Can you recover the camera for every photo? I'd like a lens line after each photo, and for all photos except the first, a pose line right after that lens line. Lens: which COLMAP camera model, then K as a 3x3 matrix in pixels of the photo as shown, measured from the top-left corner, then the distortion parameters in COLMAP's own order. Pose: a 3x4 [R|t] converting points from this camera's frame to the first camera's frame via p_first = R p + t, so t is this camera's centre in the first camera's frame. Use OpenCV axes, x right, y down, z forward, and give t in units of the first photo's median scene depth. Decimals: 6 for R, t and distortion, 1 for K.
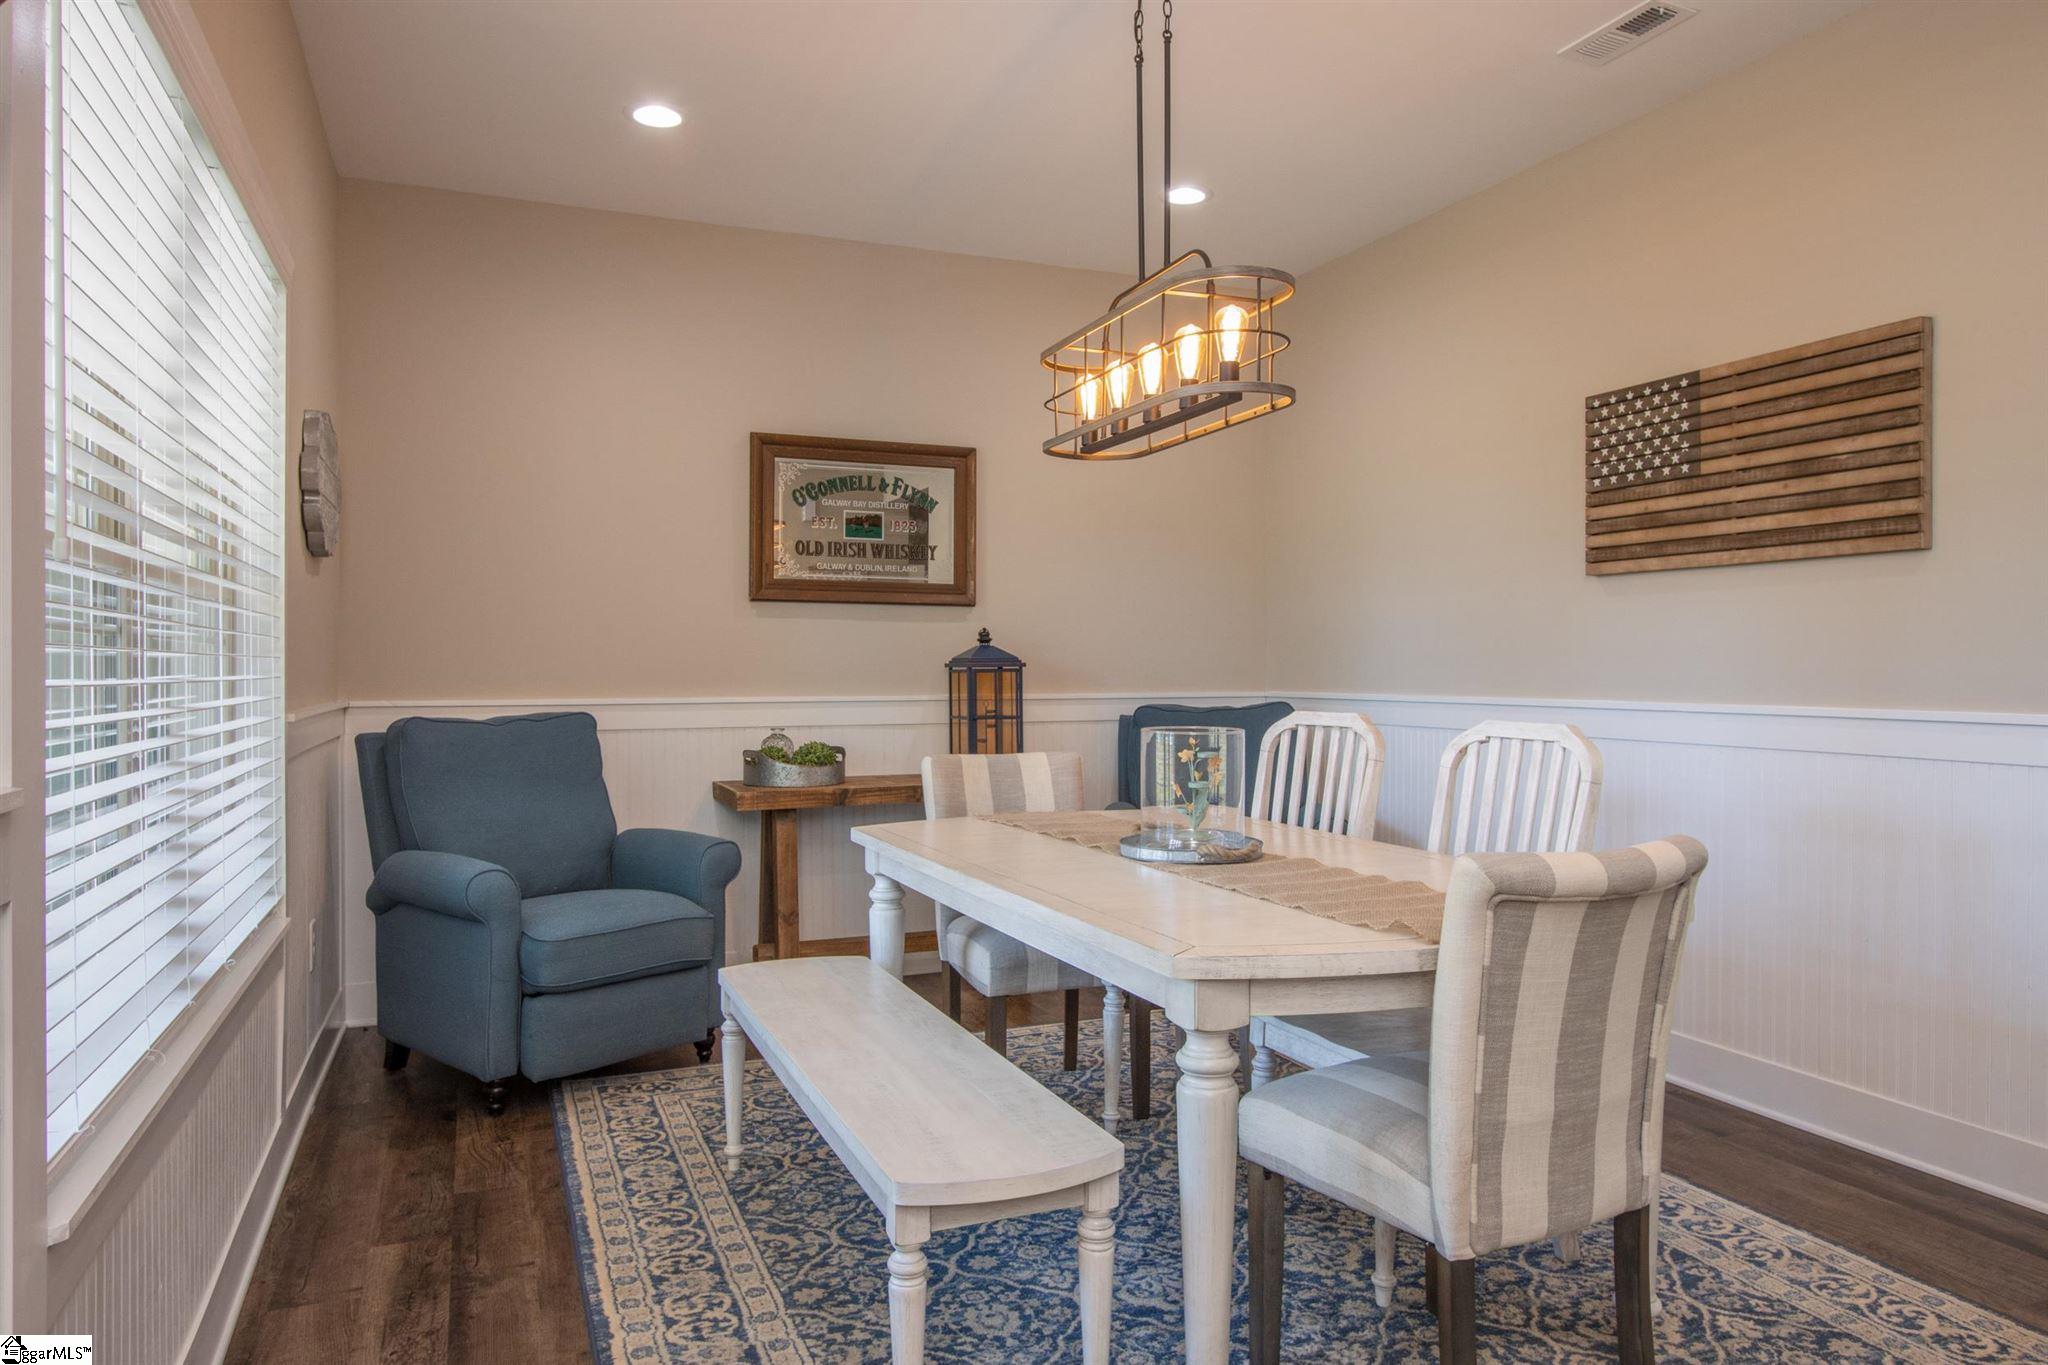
lens RADIAL K [[1333.6, 0, 1024.8], [0, 1333.6, 673.3], [0, 0, 1]] dist [-0.001540, -0.000283]
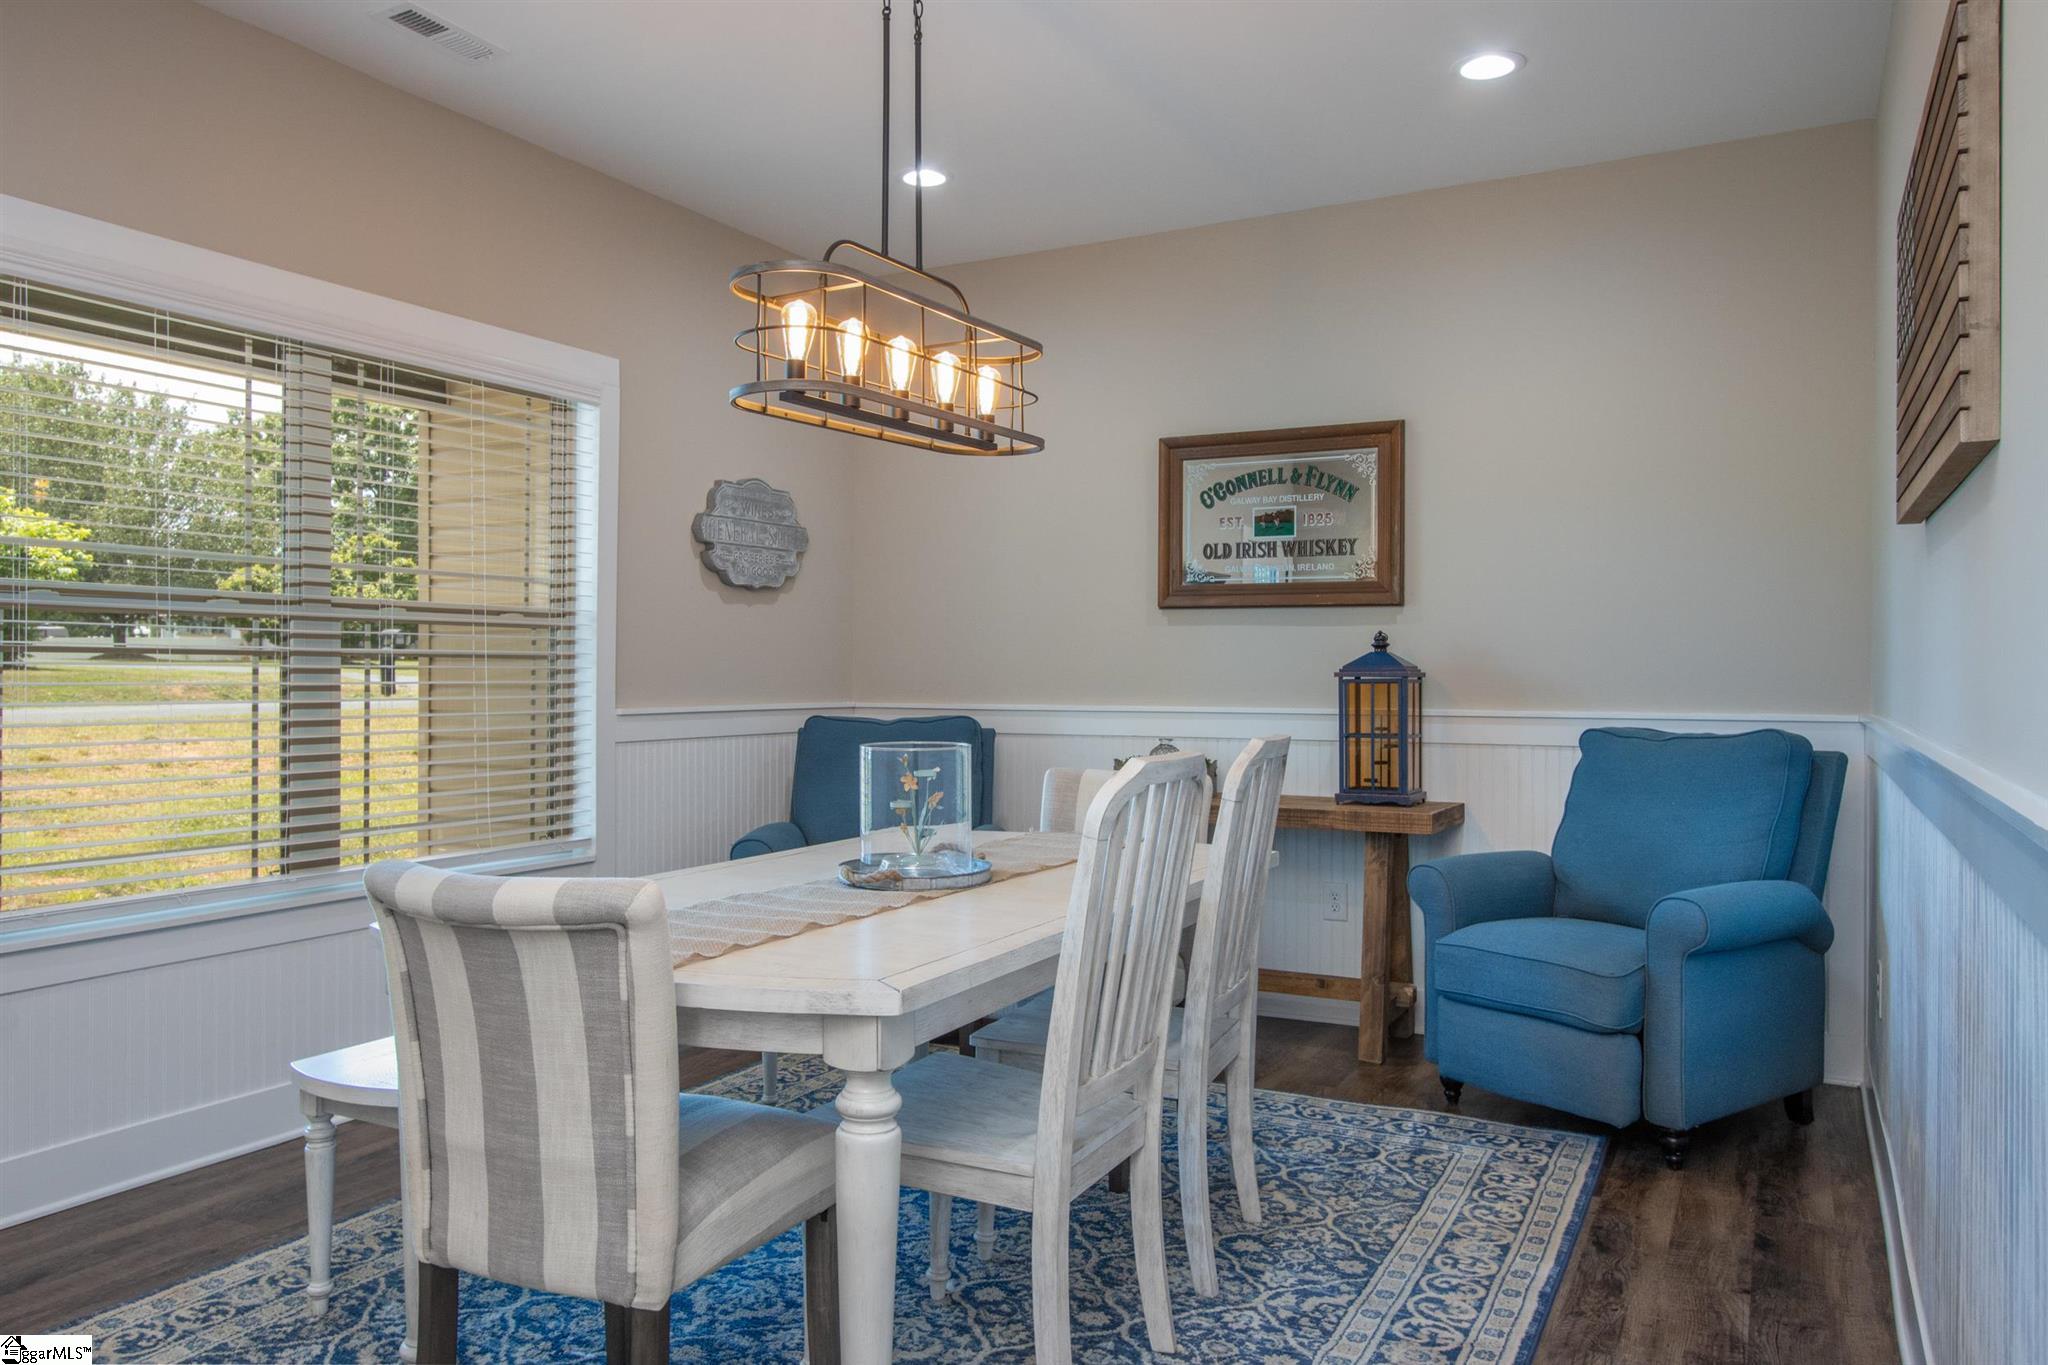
lens RADIAL K [[1439.0, 0, 1024.0], [0, 1439.0, 682.5], [0, 0, 1]] dist [0.002127, -0.000077]
pose [[0.644455, 0.007070, -0.764609, 0.534584], [-0.006984, 0.999970, 0.003360, -0.002534], [0.764610, 0.003174, 0.644485, 0.230788]]
